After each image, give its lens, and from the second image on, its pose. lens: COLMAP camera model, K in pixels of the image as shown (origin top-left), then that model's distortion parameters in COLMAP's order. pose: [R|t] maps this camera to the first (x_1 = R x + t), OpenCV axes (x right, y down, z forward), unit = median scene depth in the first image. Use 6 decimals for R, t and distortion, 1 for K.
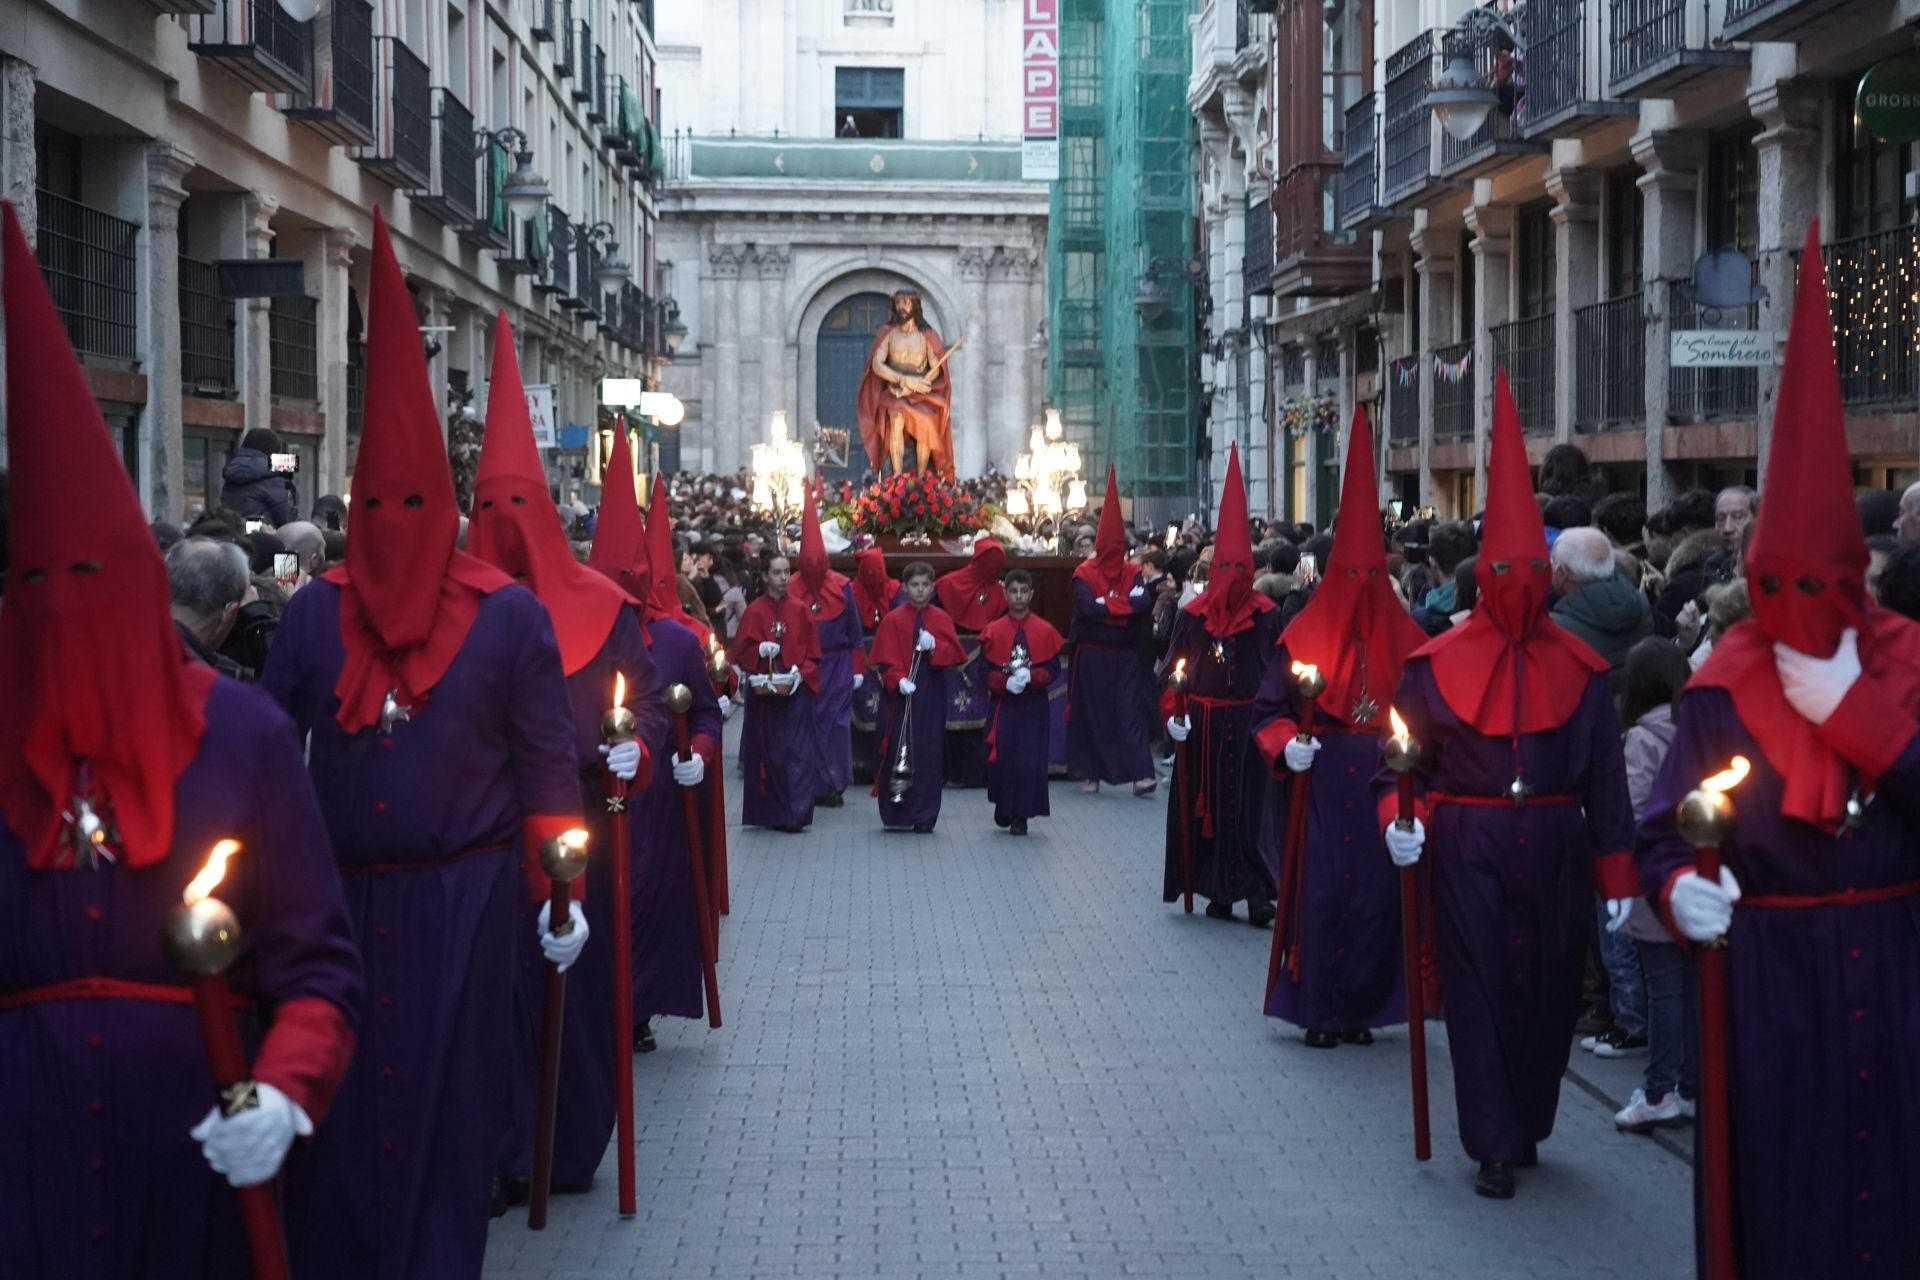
lens RADIAL K [[4097.0, 0, 960.3], [0, 4097.0, 639.2], [0, 0, 1]] dist [-0.060187, 0.000000]
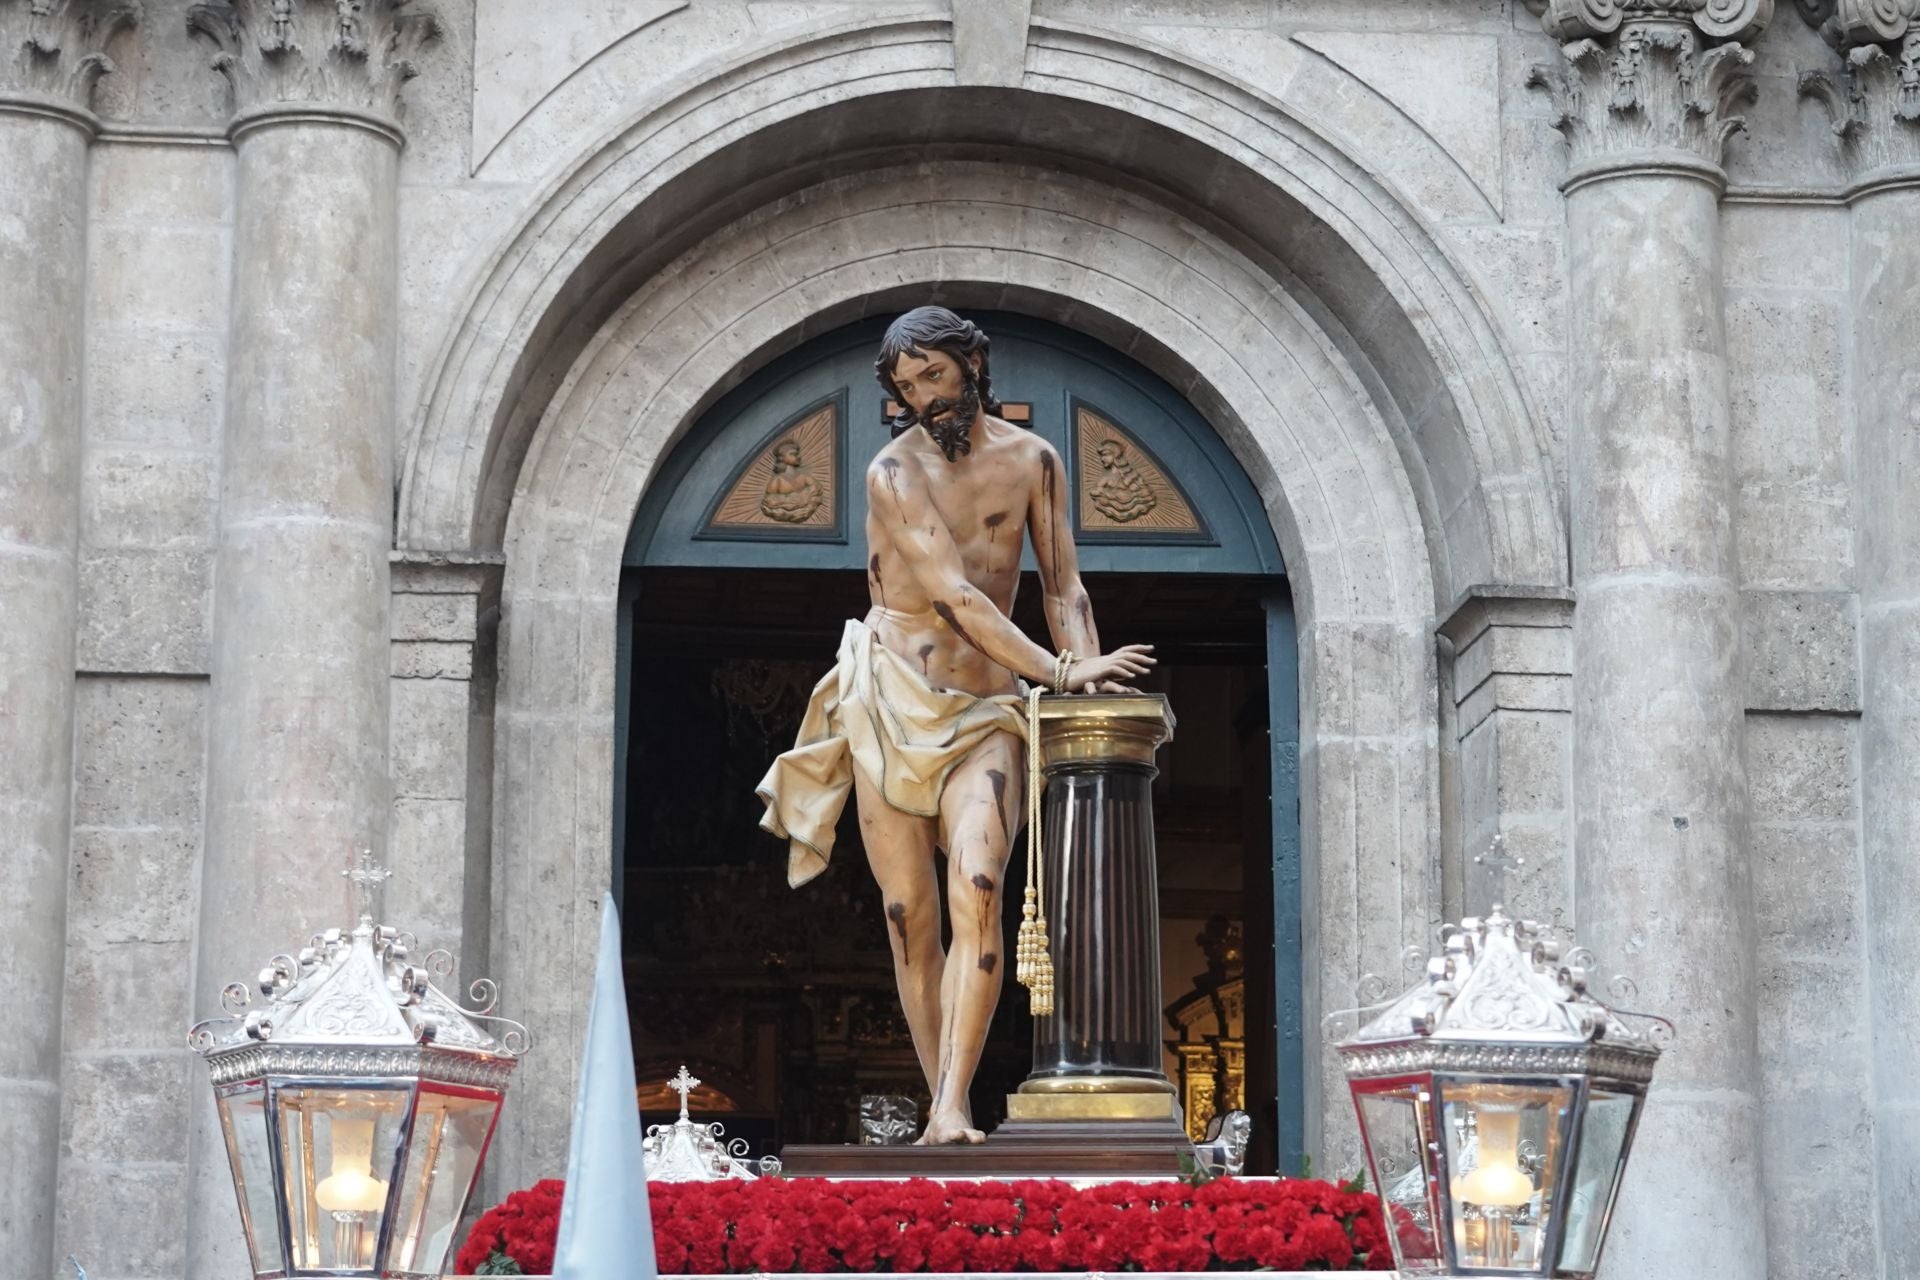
lens RADIAL K [[4097.0, 0, 960.6], [0, 4097.0, 639.7], [0, 0, 1]] dist [-0.060187, 0.000000]
pose [[0.999968, -0.004583, -0.006600, -0.021247], [0.002505, 0.958247, -0.285932, -0.027168], [0.007635, 0.285906, 0.958227, 0.858765]]
